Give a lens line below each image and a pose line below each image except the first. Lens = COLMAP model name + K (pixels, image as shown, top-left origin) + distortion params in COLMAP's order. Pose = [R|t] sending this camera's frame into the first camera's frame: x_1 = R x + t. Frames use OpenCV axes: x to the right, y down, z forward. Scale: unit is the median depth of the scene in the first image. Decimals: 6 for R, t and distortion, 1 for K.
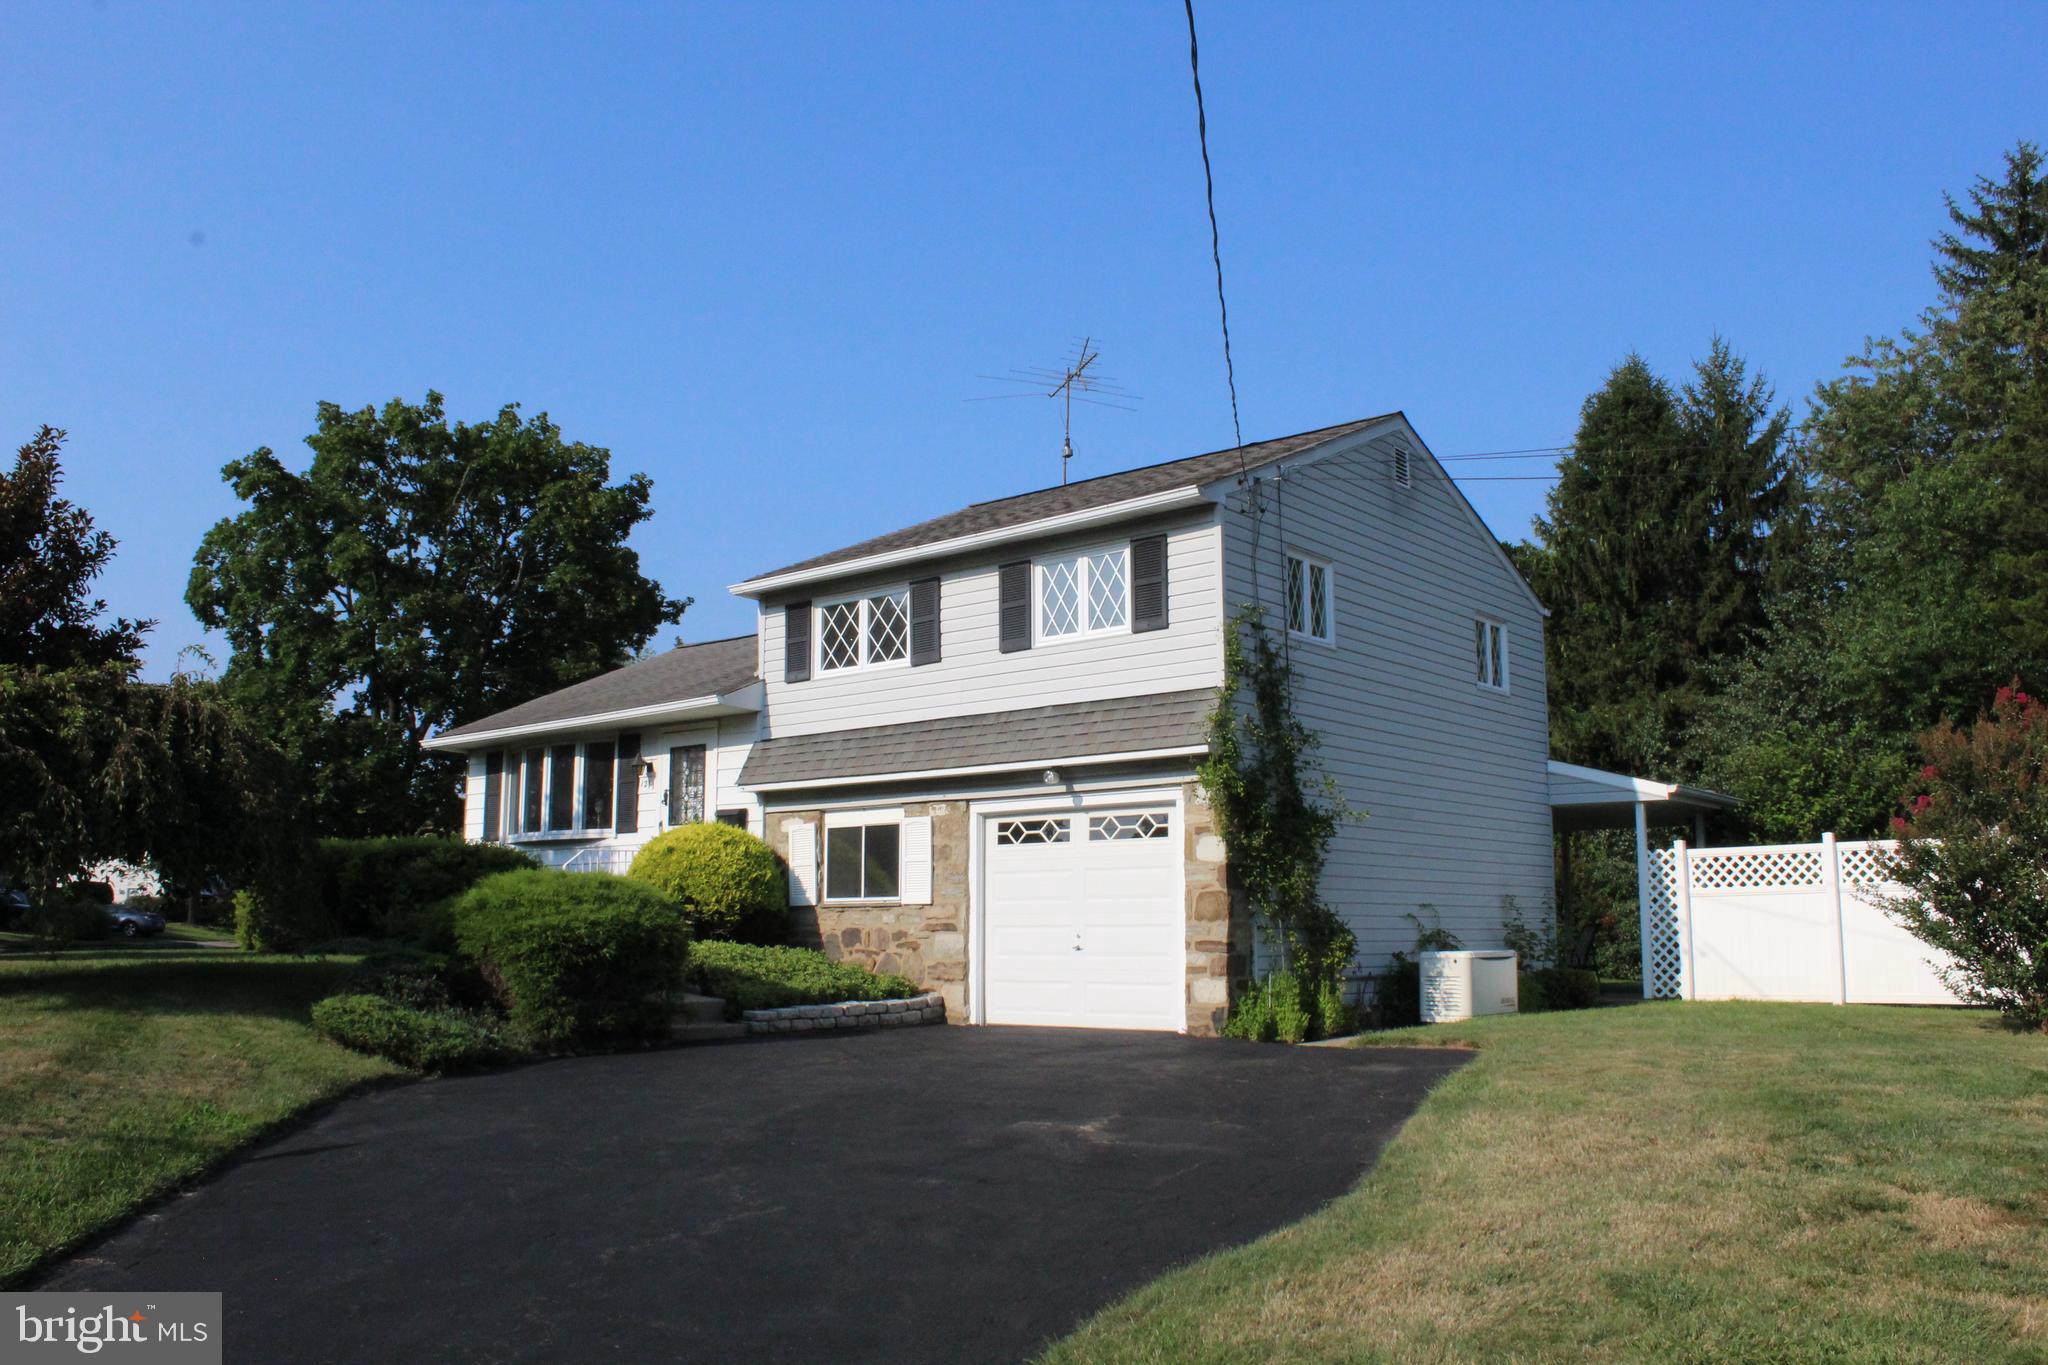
lens RADIAL K [[1720.6, 0, 1014.2], [0, 1720.6, 679.2], [0, 0, 1]] dist [-0.161400, 0.148721]
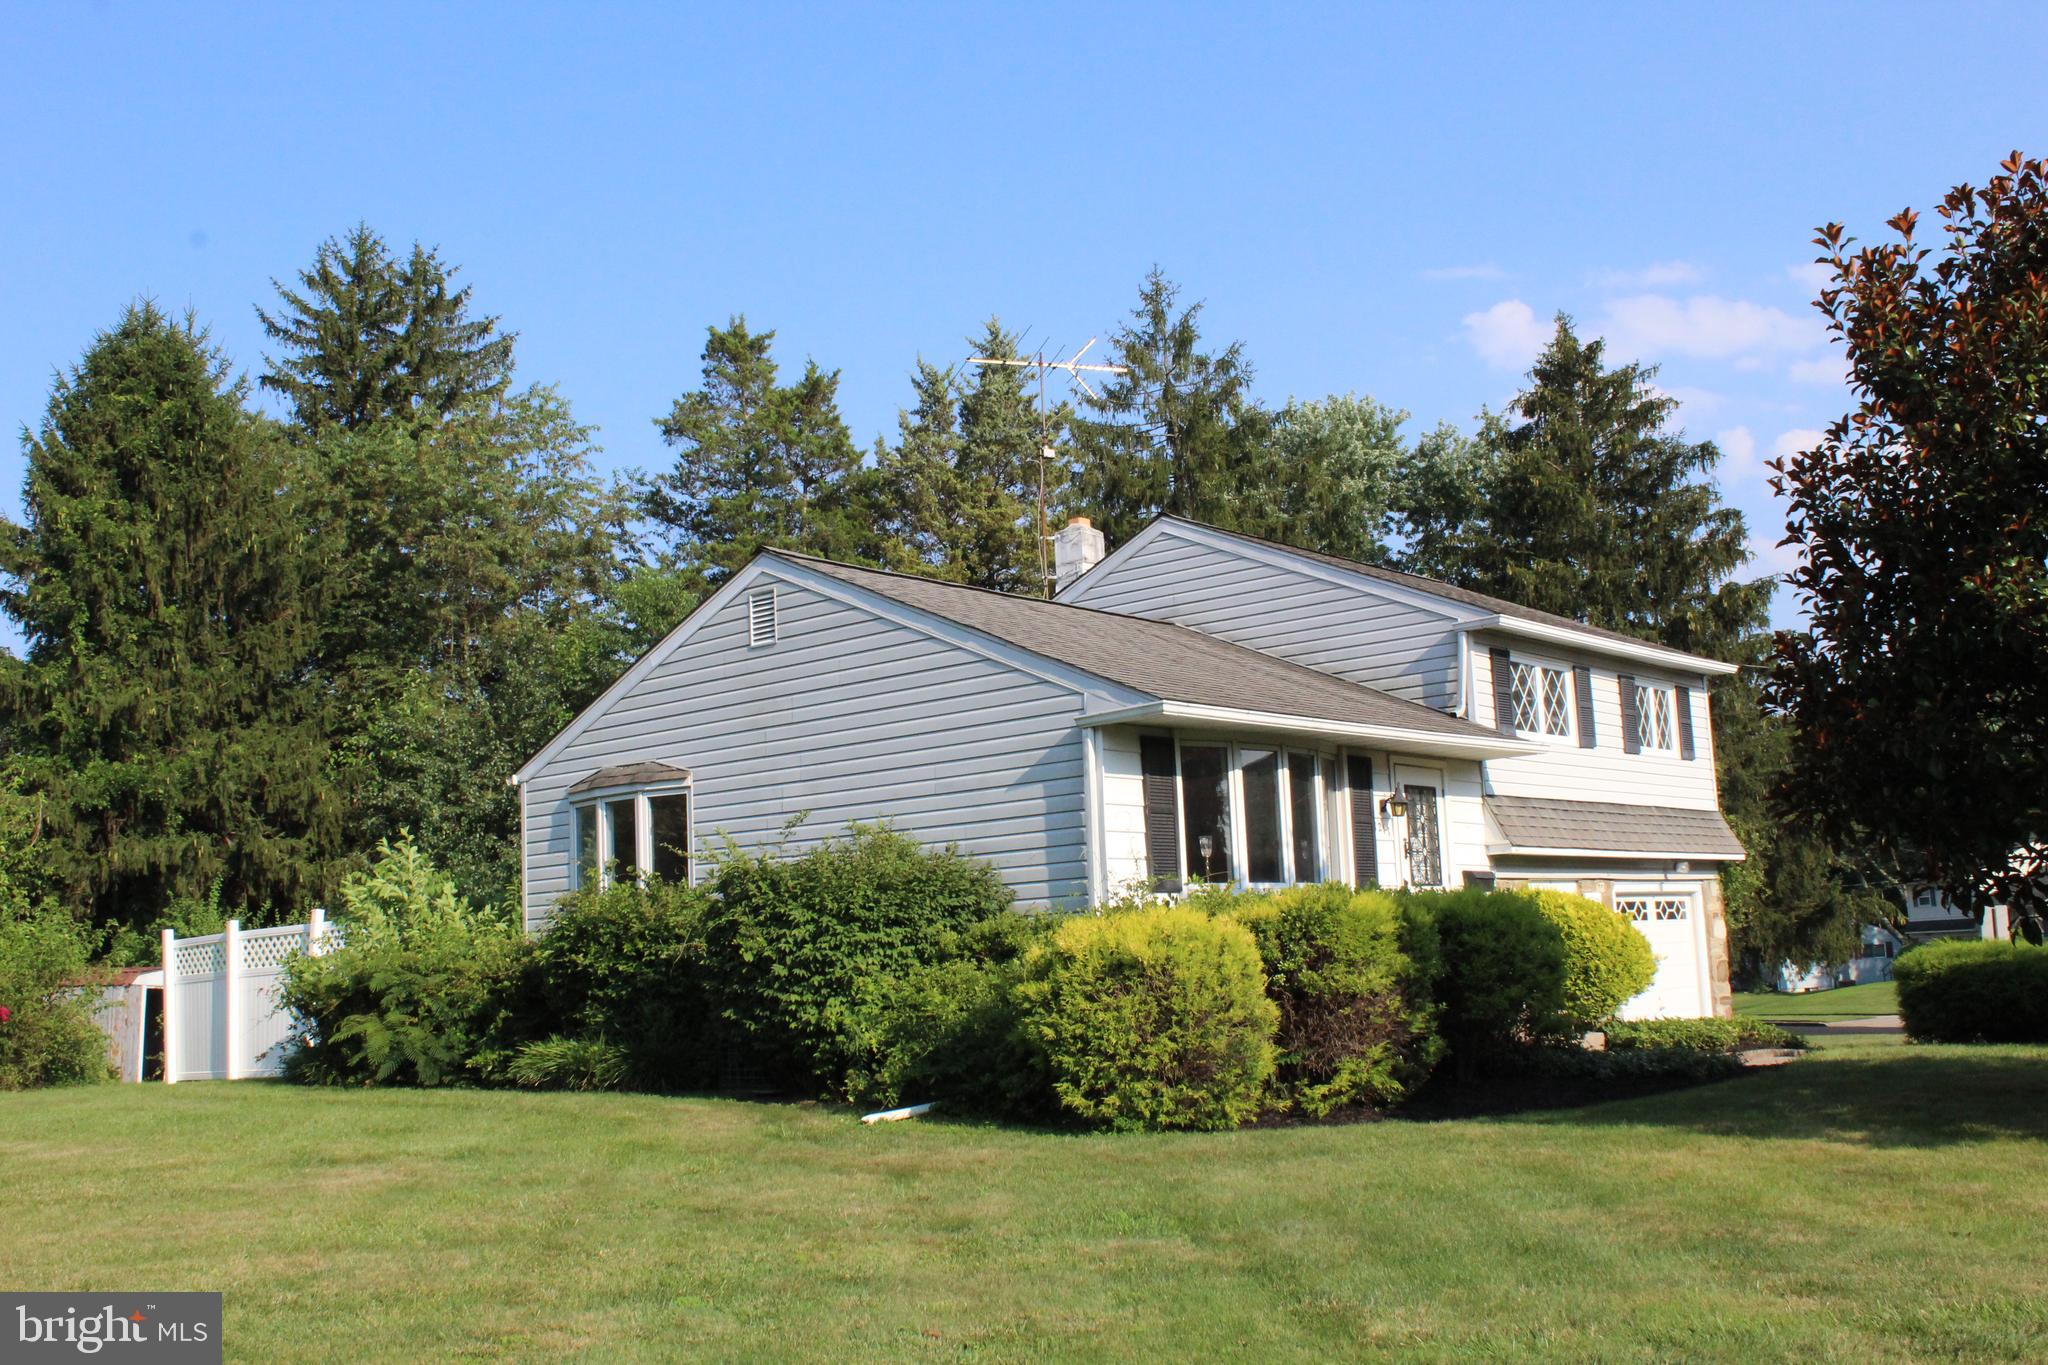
lens RADIAL K [[1937.3, 0, 1023.5], [0, 1937.3, 727.2], [0, 0, 1]] dist [-0.000336, -0.000171]
pose [[-0.002295, 0.120090, 0.992760, -1.279732], [-0.106652, 0.987071, -0.119648, 0.164046], [-0.994294, -0.106154, 0.010542, 1.386603]]
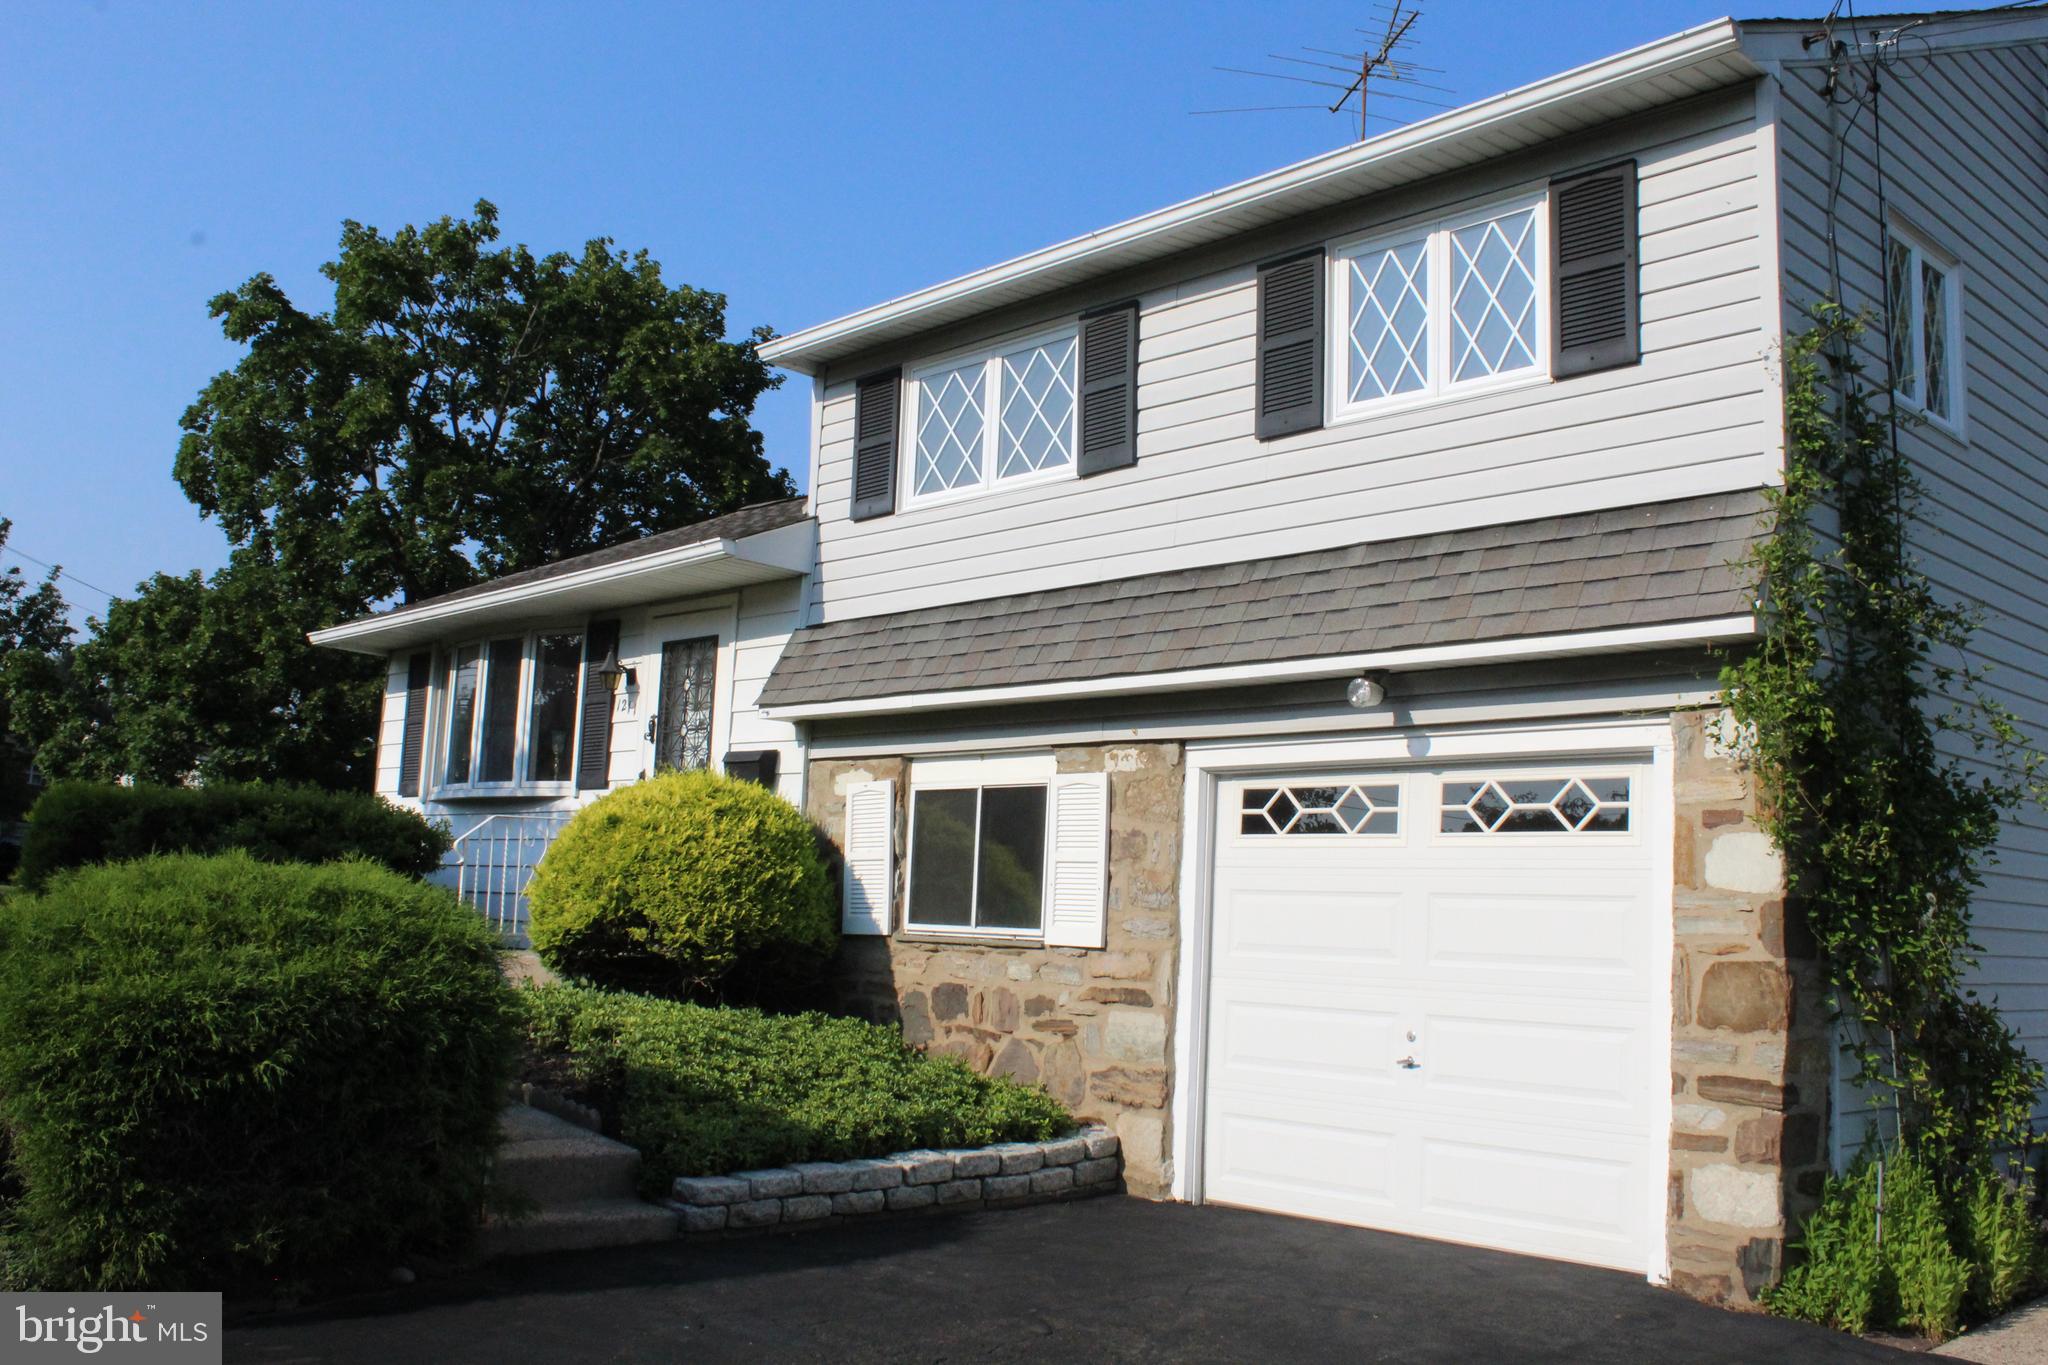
lens RADIAL K [[1868.8, 0, 1024.0], [0, 1868.8, 682.5], [0, 0, 1]] dist [-0.144660, 0.132460]
pose [[0.993044, 0.027838, -0.114402, -0.011561], [-0.025373, 0.999415, 0.022941, 0.043009], [0.114973, -0.019879, 0.993170, 0.470562]]
